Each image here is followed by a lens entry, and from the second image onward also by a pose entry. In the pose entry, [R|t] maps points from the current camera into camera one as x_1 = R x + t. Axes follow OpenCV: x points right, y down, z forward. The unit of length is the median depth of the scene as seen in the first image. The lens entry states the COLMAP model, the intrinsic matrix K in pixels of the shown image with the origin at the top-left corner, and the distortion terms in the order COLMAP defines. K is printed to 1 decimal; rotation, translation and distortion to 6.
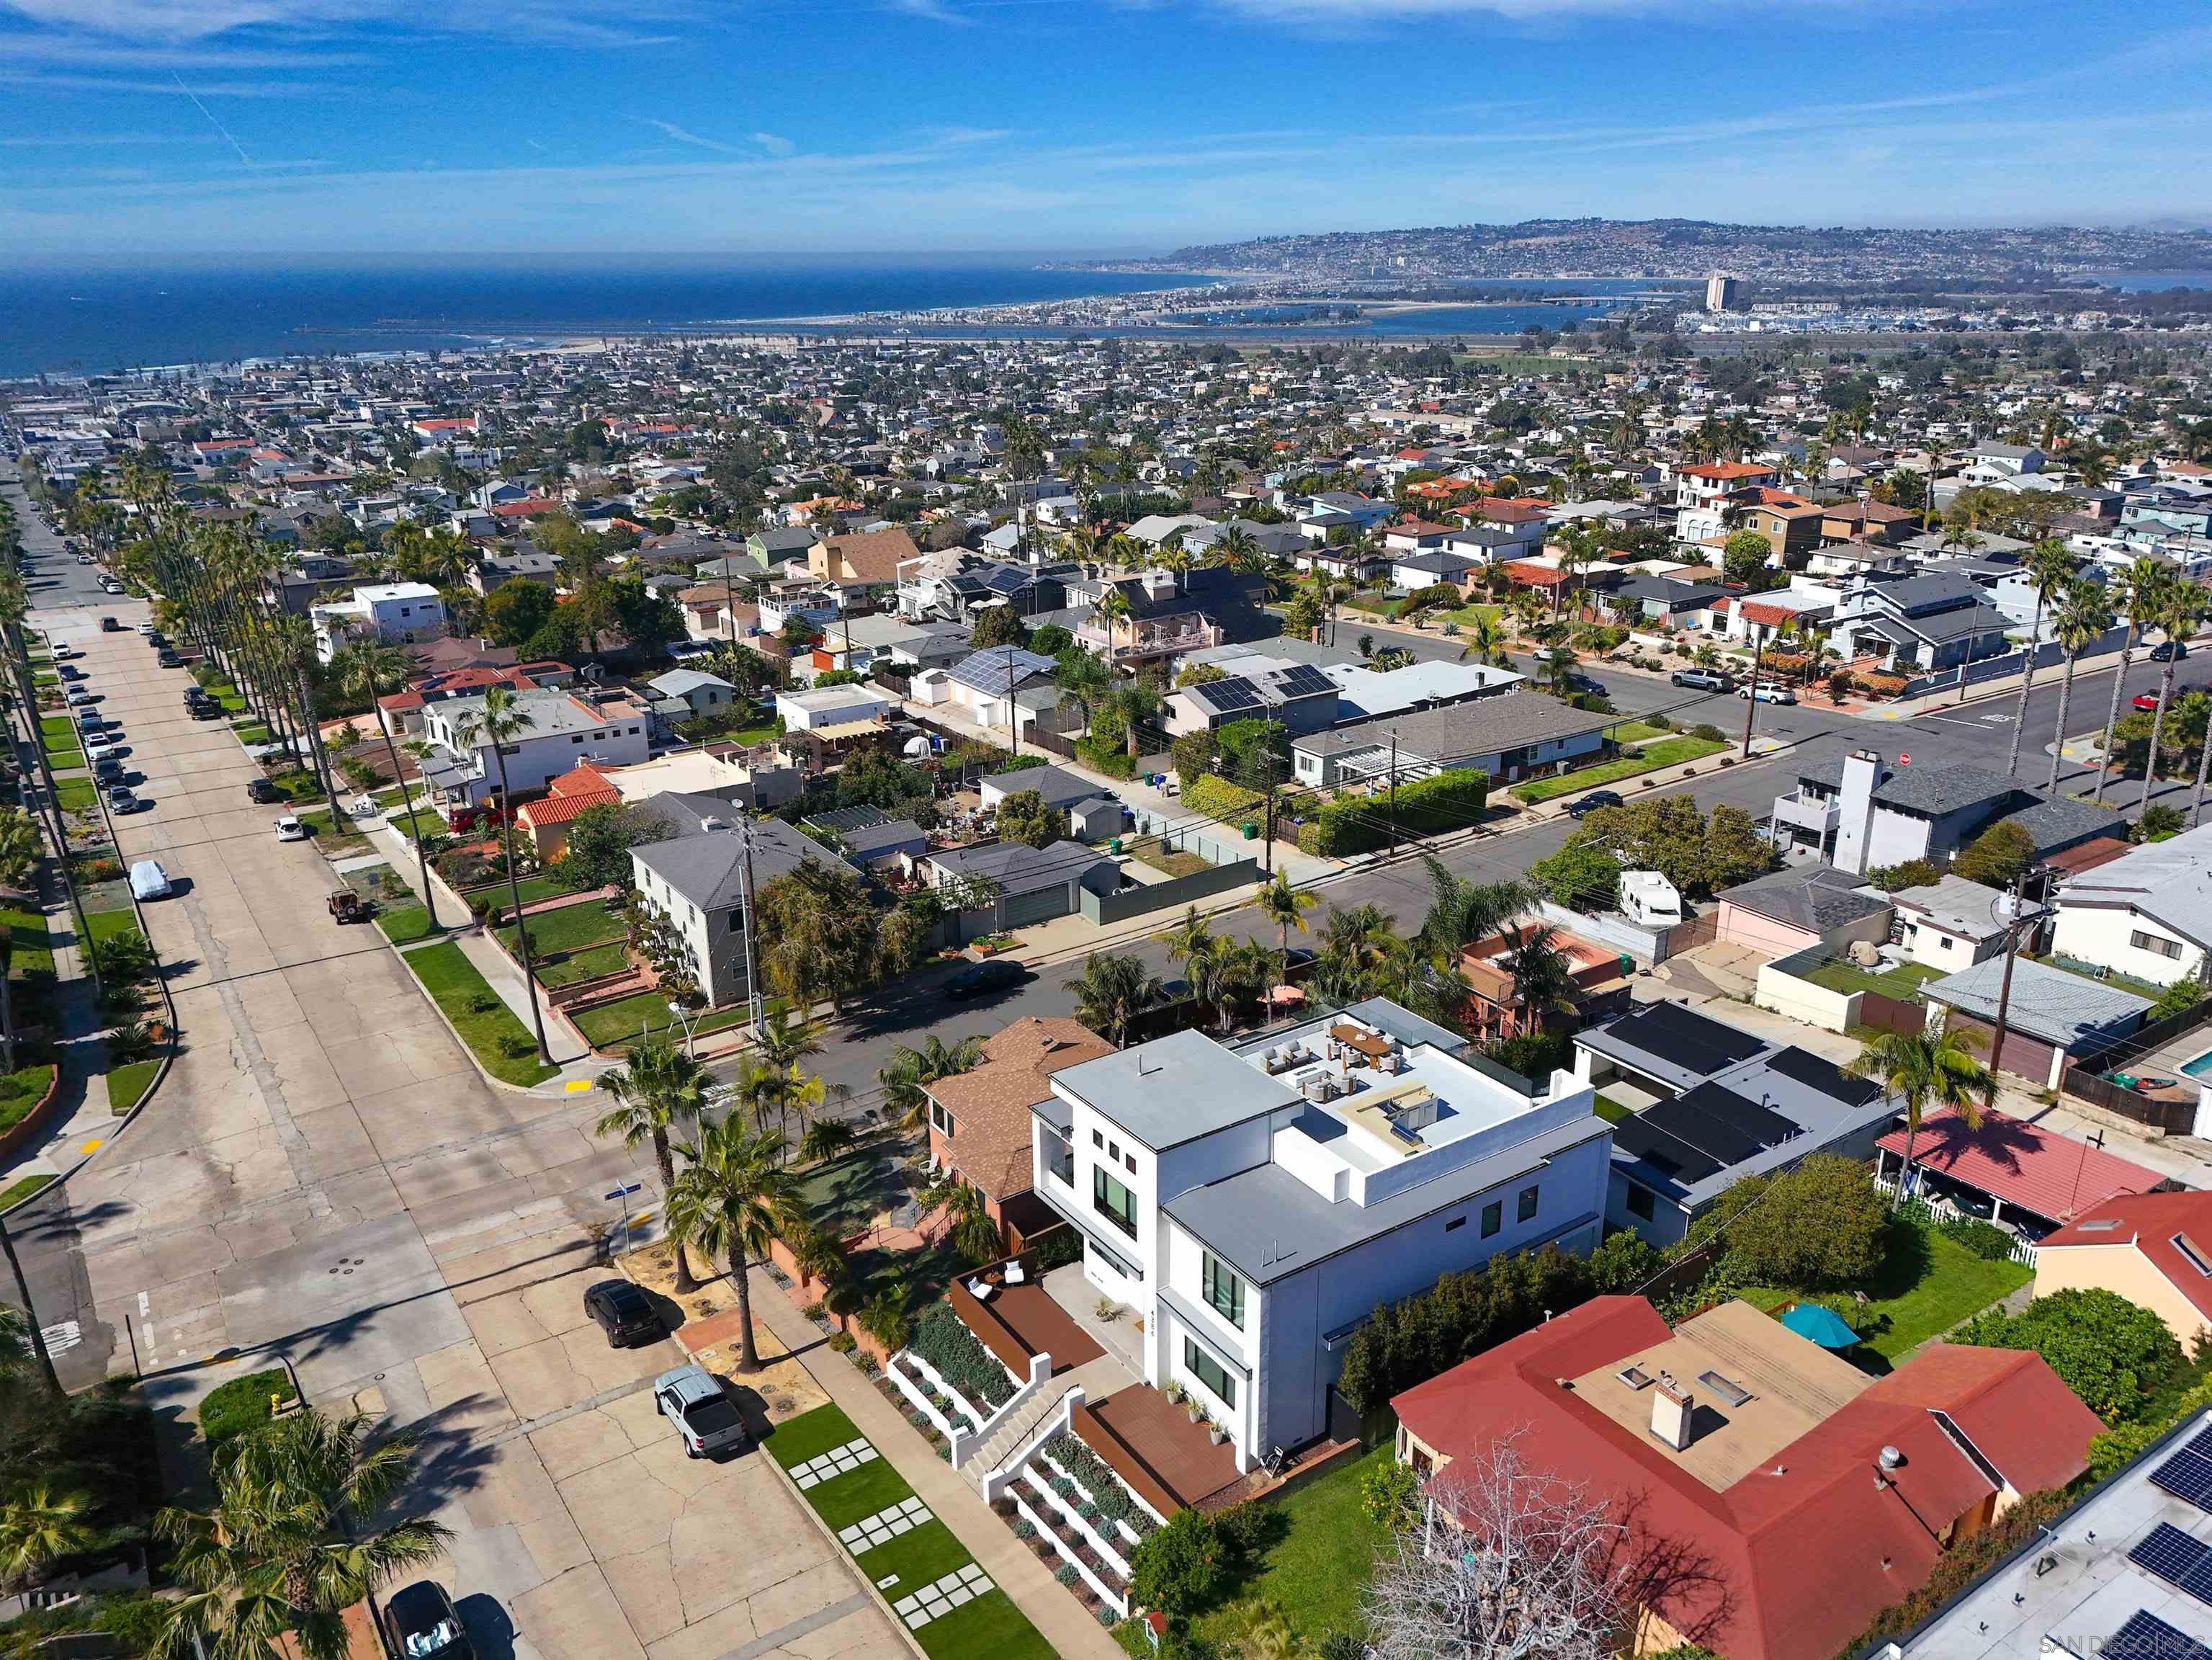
lens RADIAL K [[1653.0, 0, 1125.9], [0, 1653.0, 828.7], [0, 0, 1]] dist [0.074364, -0.060258]
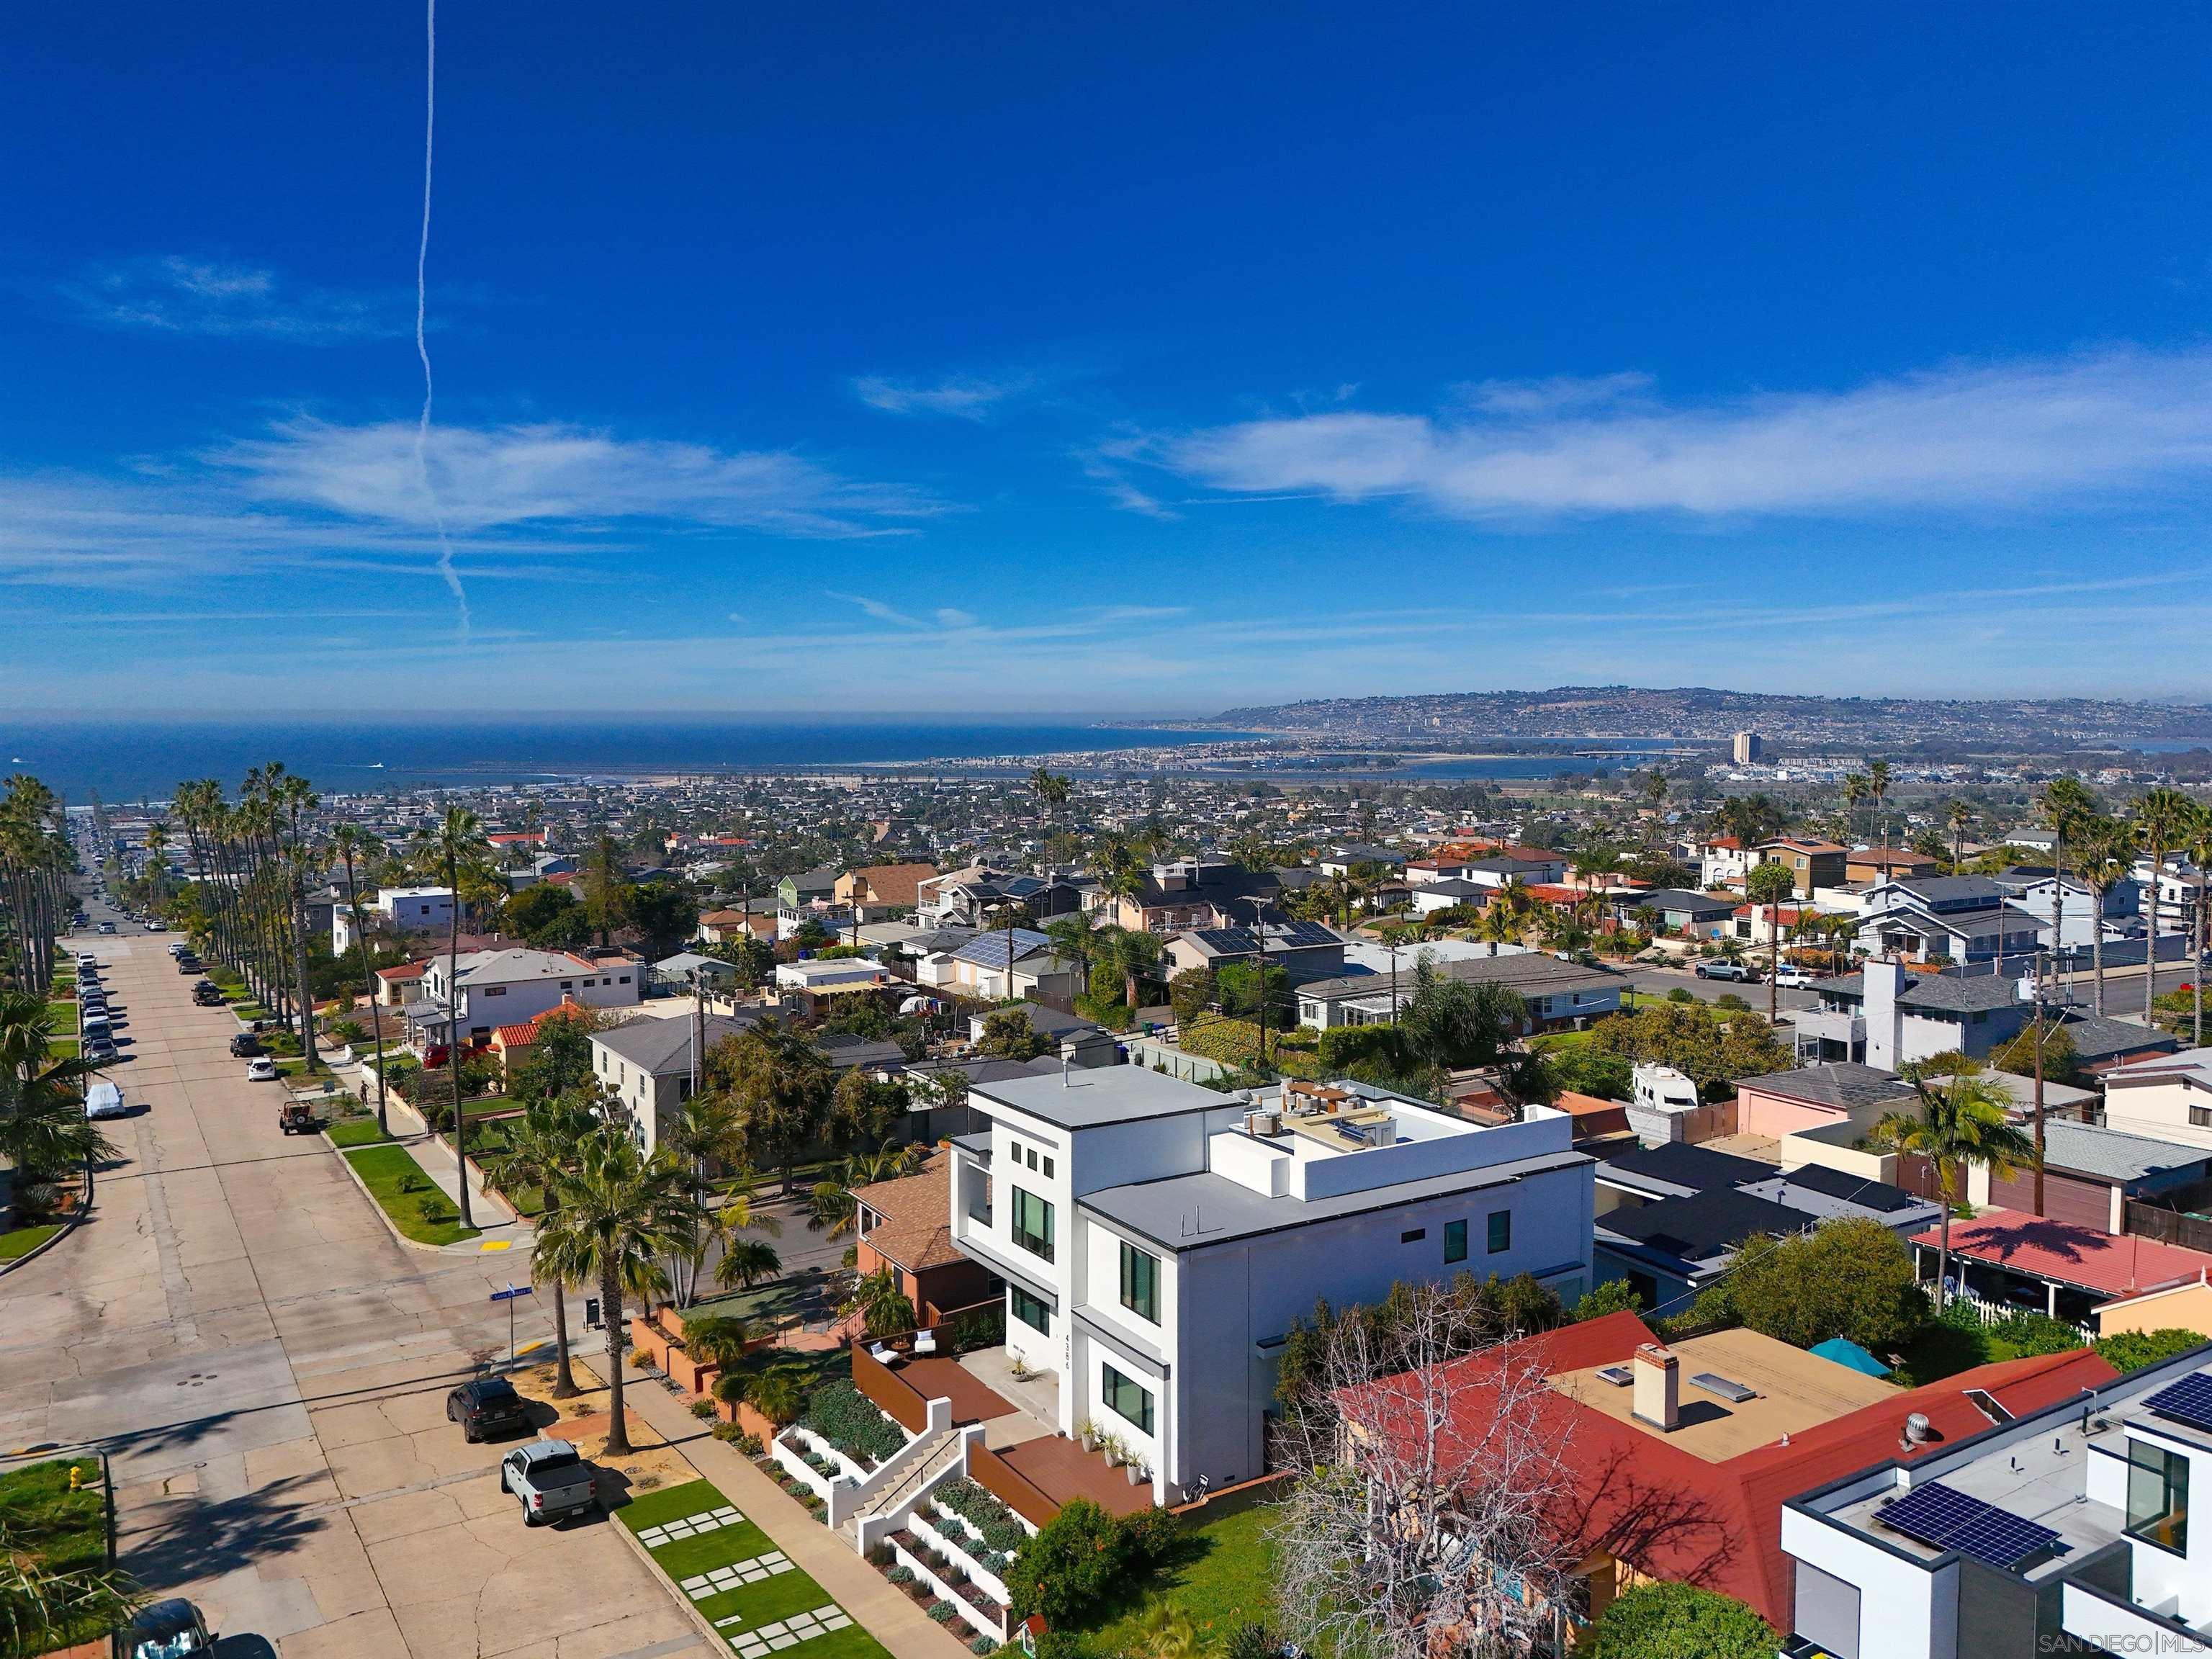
lens RADIAL K [[1652.8, 0, 1124.2], [0, 1652.8, 831.0], [0, 0, 1]] dist [0.074364, -0.060258]
pose [[0.999458, 0.009225, -0.031607, 0.039320], [-0.017148, 0.965320, -0.260505, 0.144803], [0.028107, 0.260906, 0.964955, 0.050216]]
